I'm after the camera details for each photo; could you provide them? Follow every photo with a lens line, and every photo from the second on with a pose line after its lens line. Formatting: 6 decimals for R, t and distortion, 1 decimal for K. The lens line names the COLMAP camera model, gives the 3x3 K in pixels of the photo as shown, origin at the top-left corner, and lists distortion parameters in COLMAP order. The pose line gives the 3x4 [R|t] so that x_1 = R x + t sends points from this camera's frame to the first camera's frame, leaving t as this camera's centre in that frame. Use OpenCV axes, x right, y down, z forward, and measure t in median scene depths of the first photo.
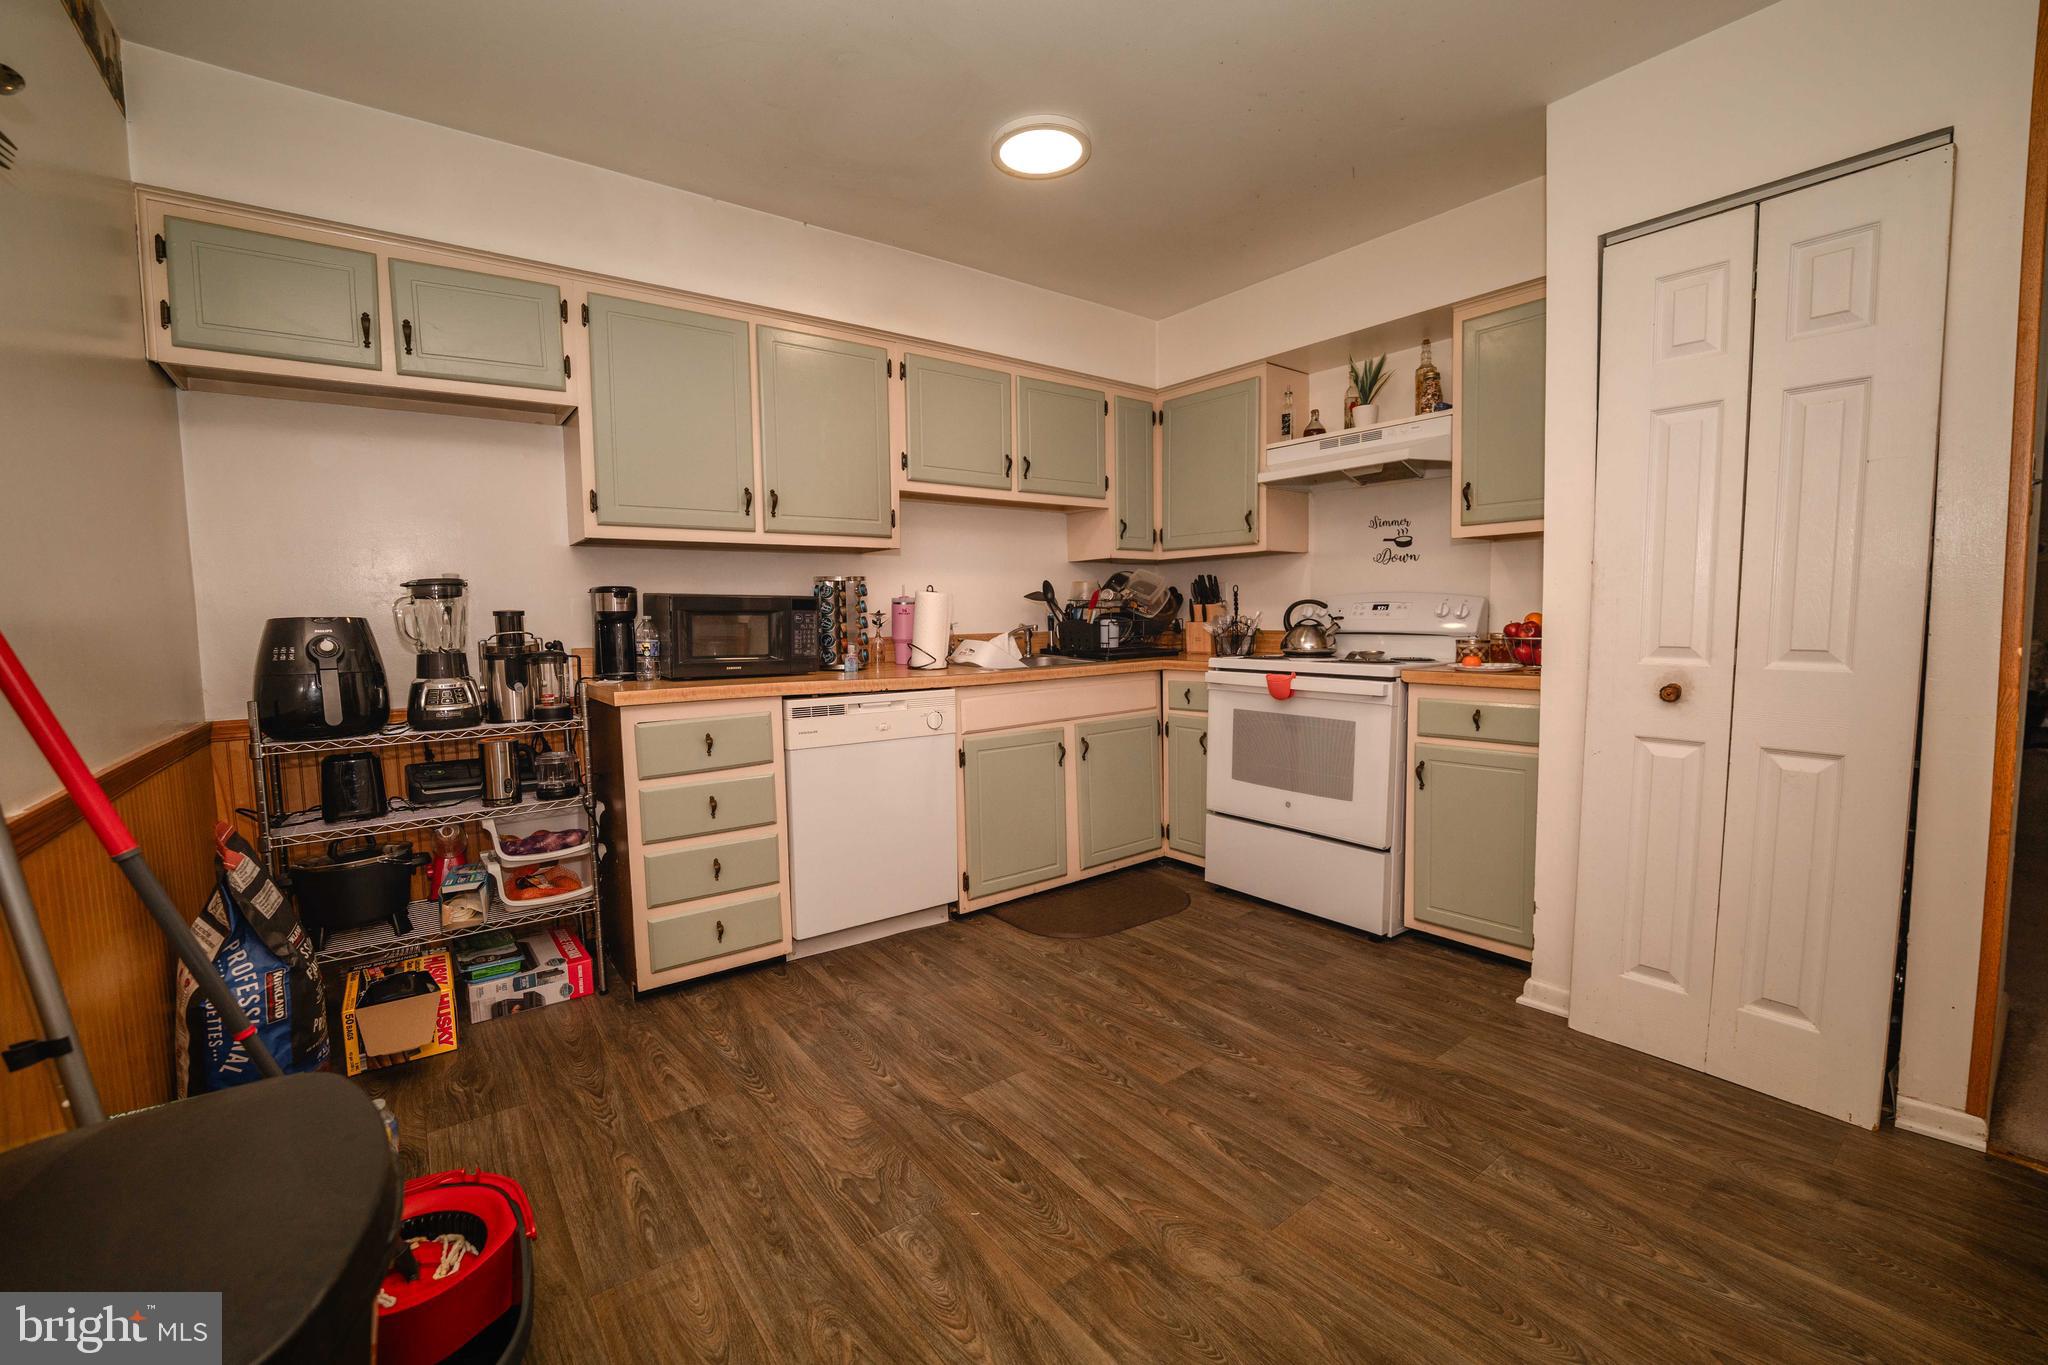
lens RADIAL K [[840.0, 0, 1023.0], [0, 840.0, 679.9], [0, 0, 1]] dist [-0.030305, 0.003834]
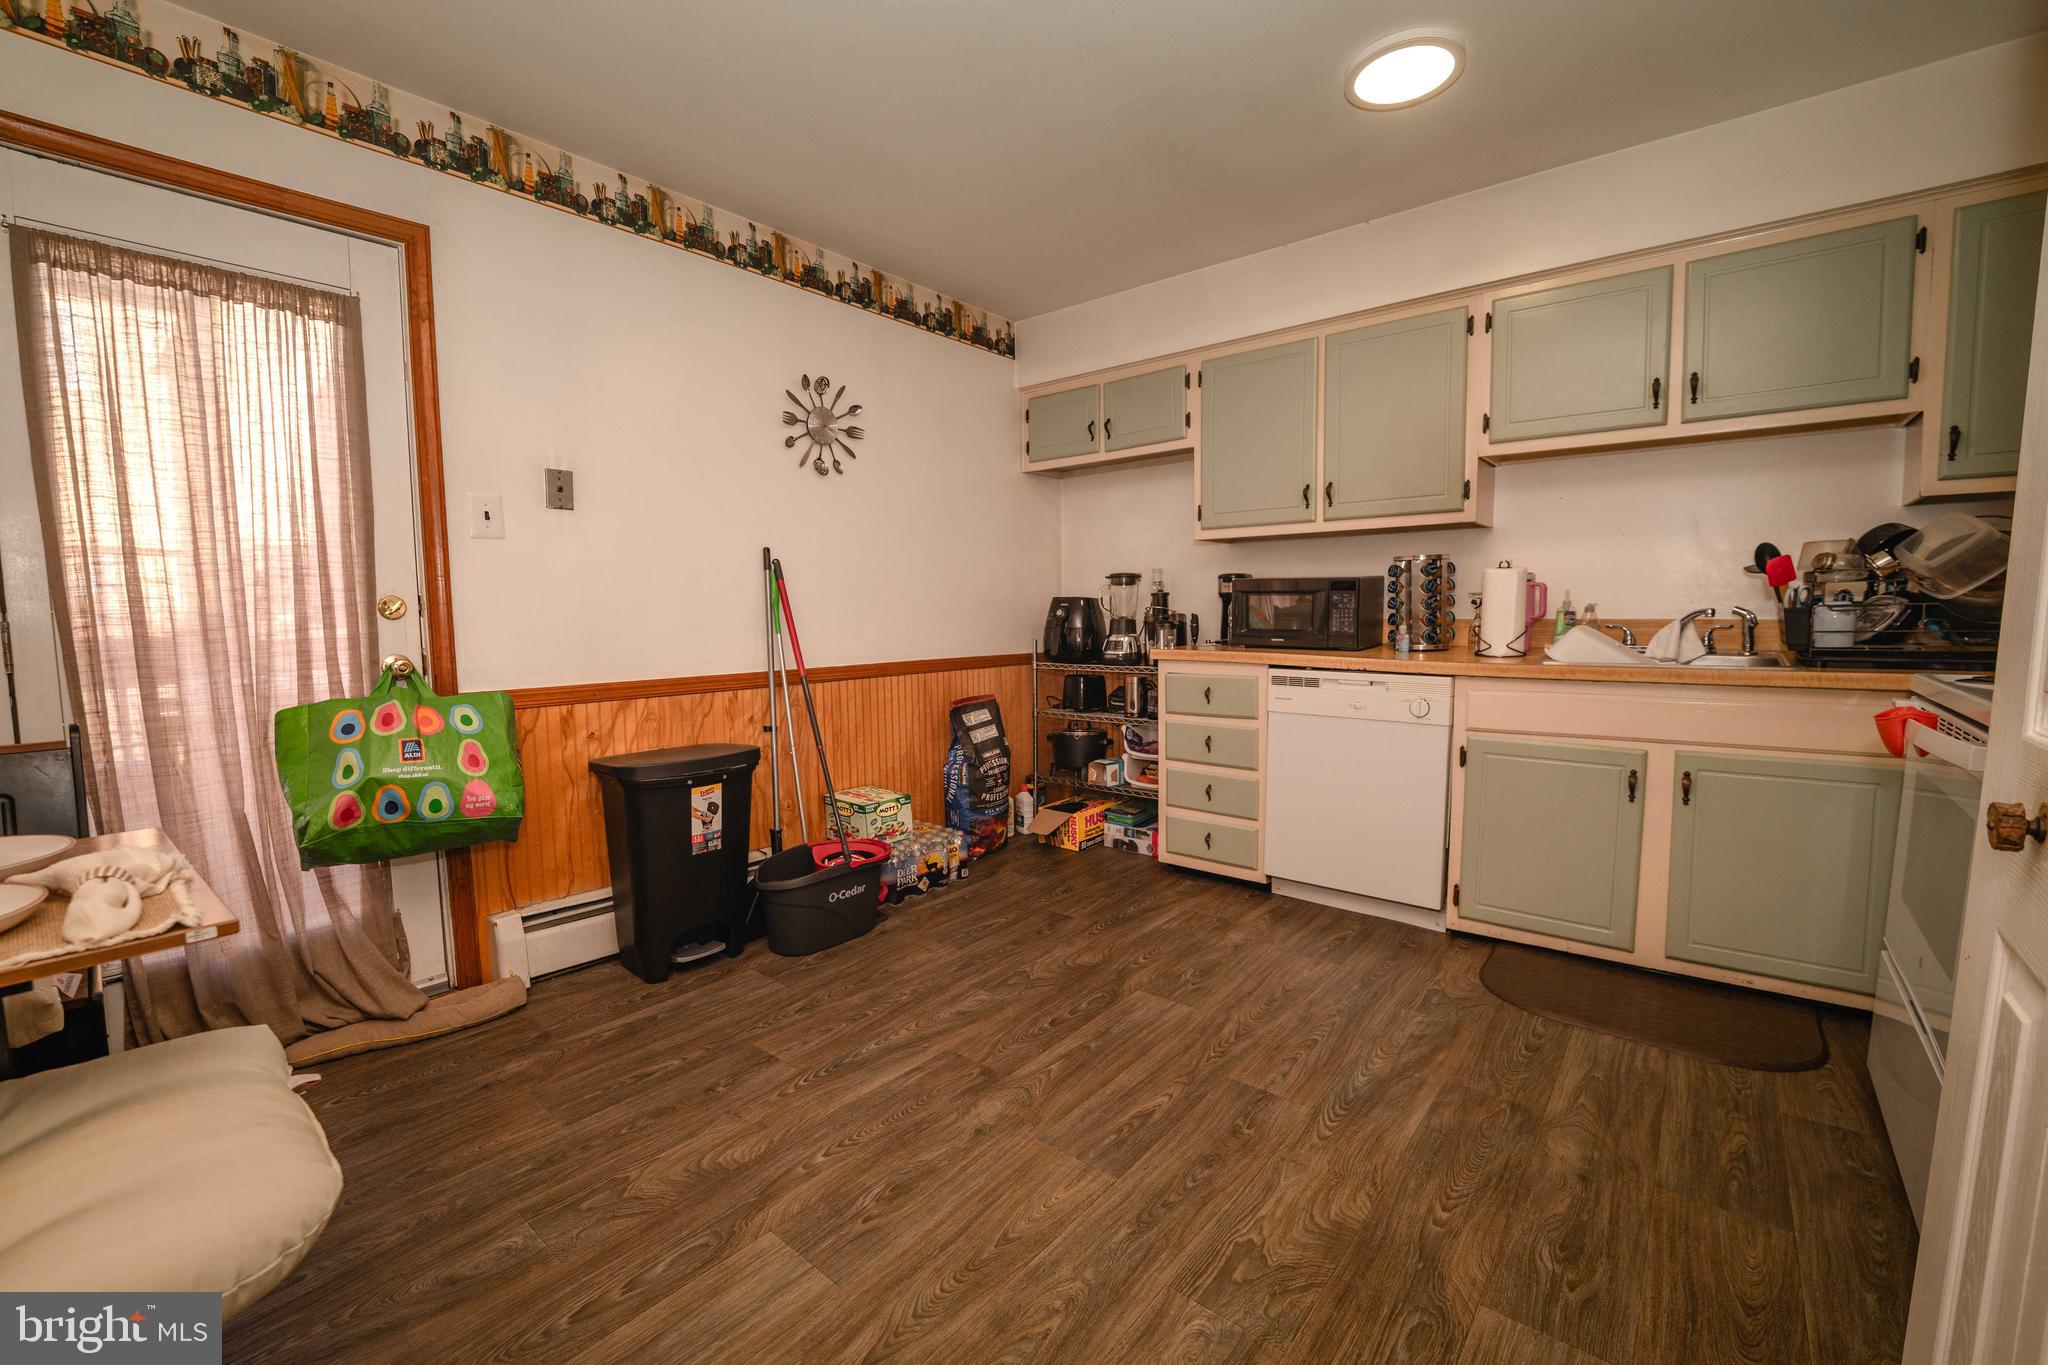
lens RADIAL K [[840.0, 0, 1020.4], [0, 840.0, 677.2], [0, 0, 1]] dist [-0.030305, 0.003834]
pose [[0.223085, 0.092872, -0.970365, 0.861528], [-0.069543, 0.994431, 0.079188, -0.034990], [0.972315, 0.049817, 0.228301, 0.437942]]
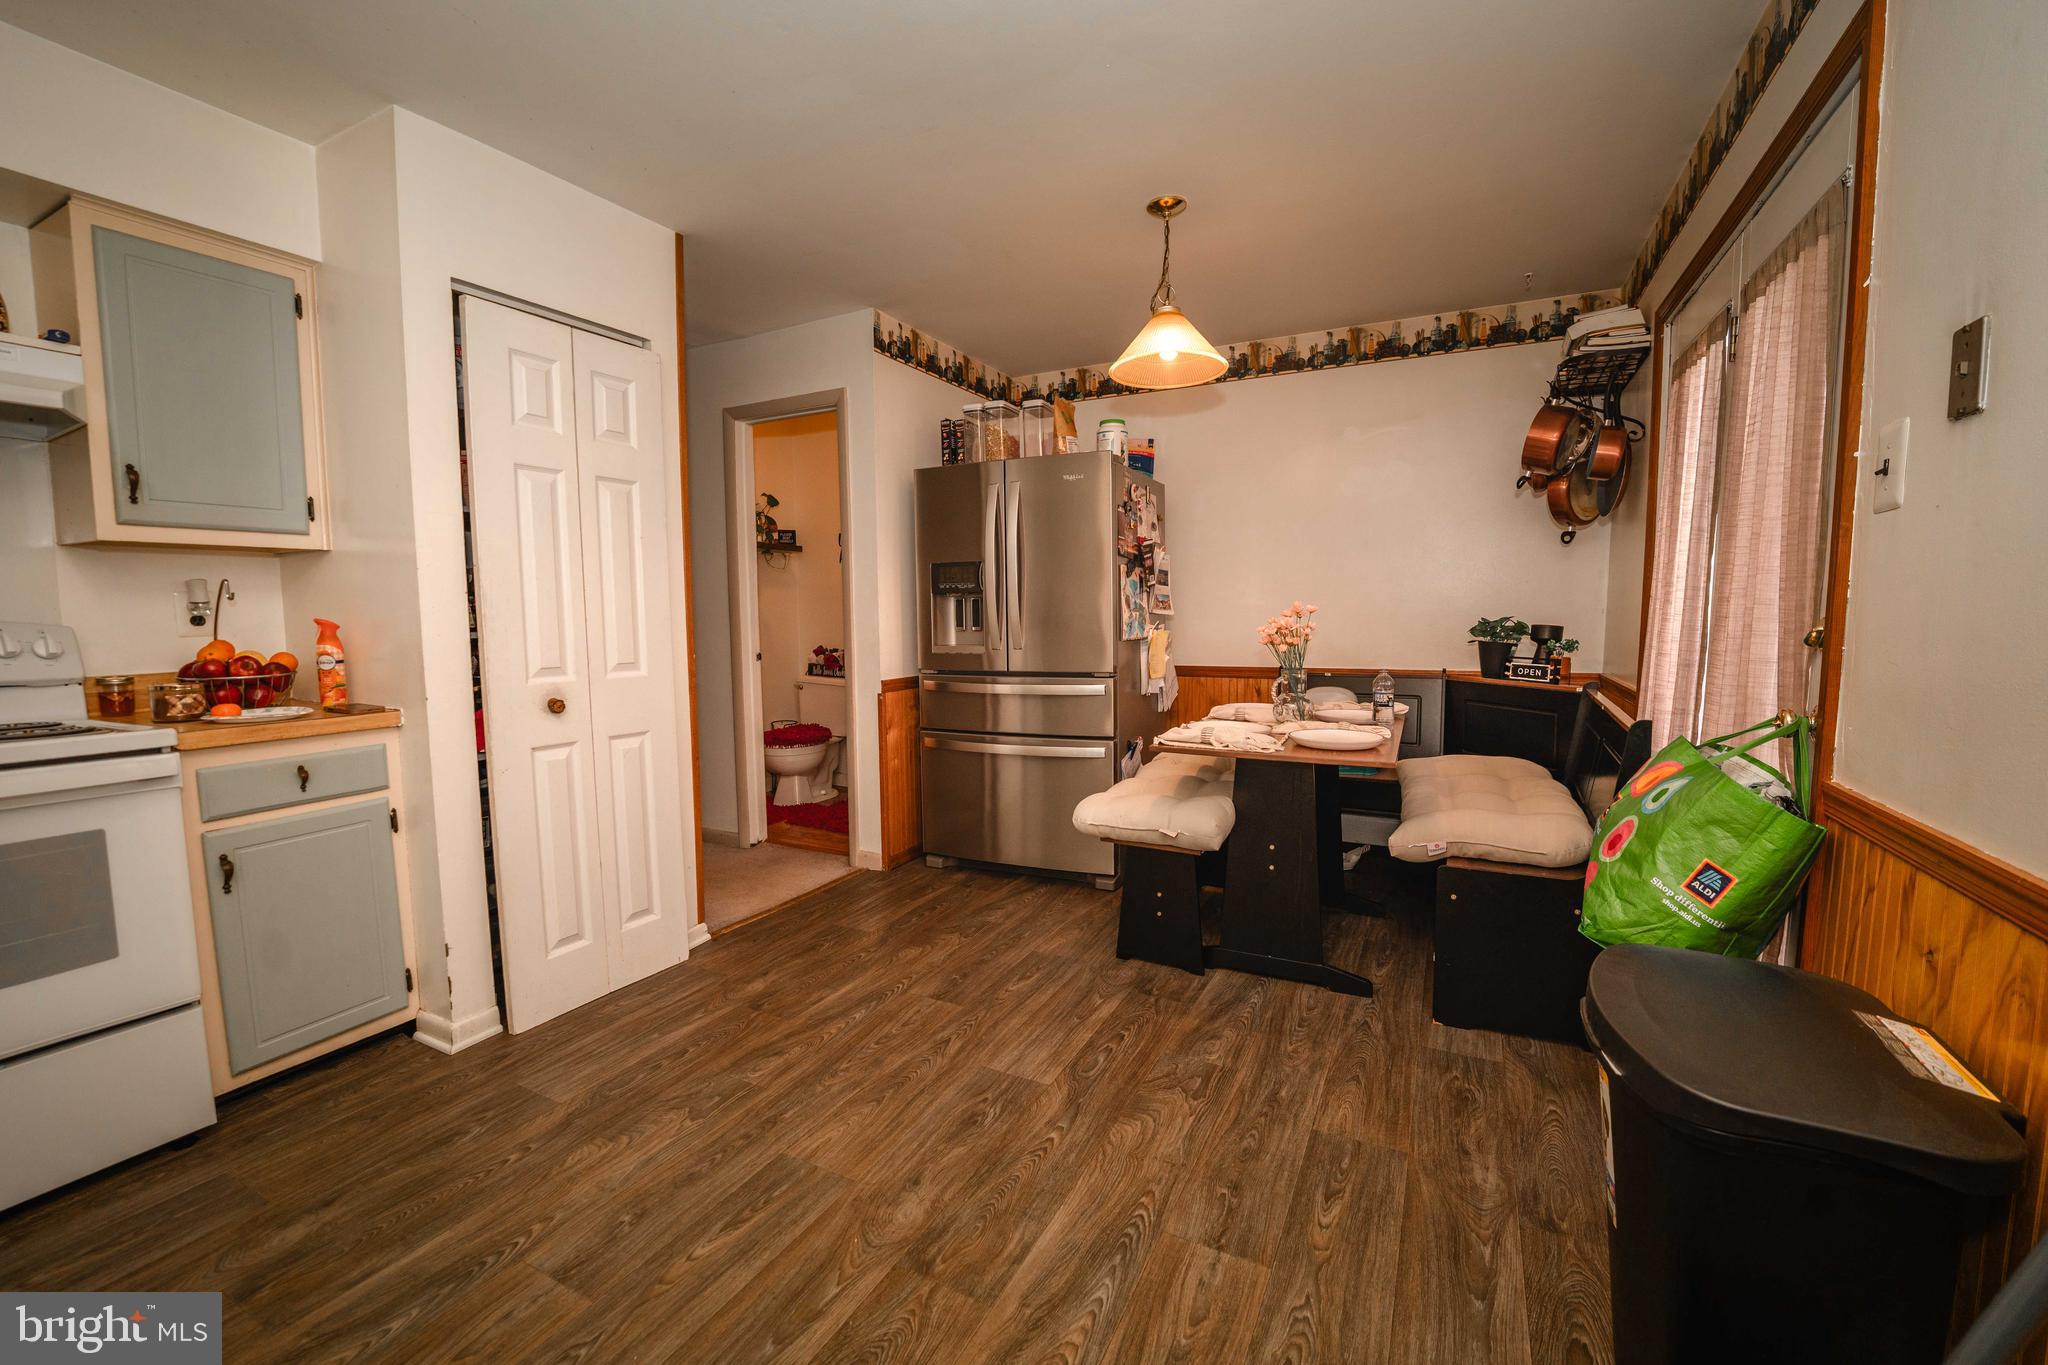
lens RADIAL K [[840.0, 0, 1002.6], [0, 840.0, 695.9], [0, 0, 1]] dist [-0.030305, 0.003834]
pose [[-0.410431, -0.063267, 0.909694, -0.536948], [0.096981, 0.988904, 0.112531, -0.063767], [-0.906720, 0.134410, -0.399741, 0.766291]]
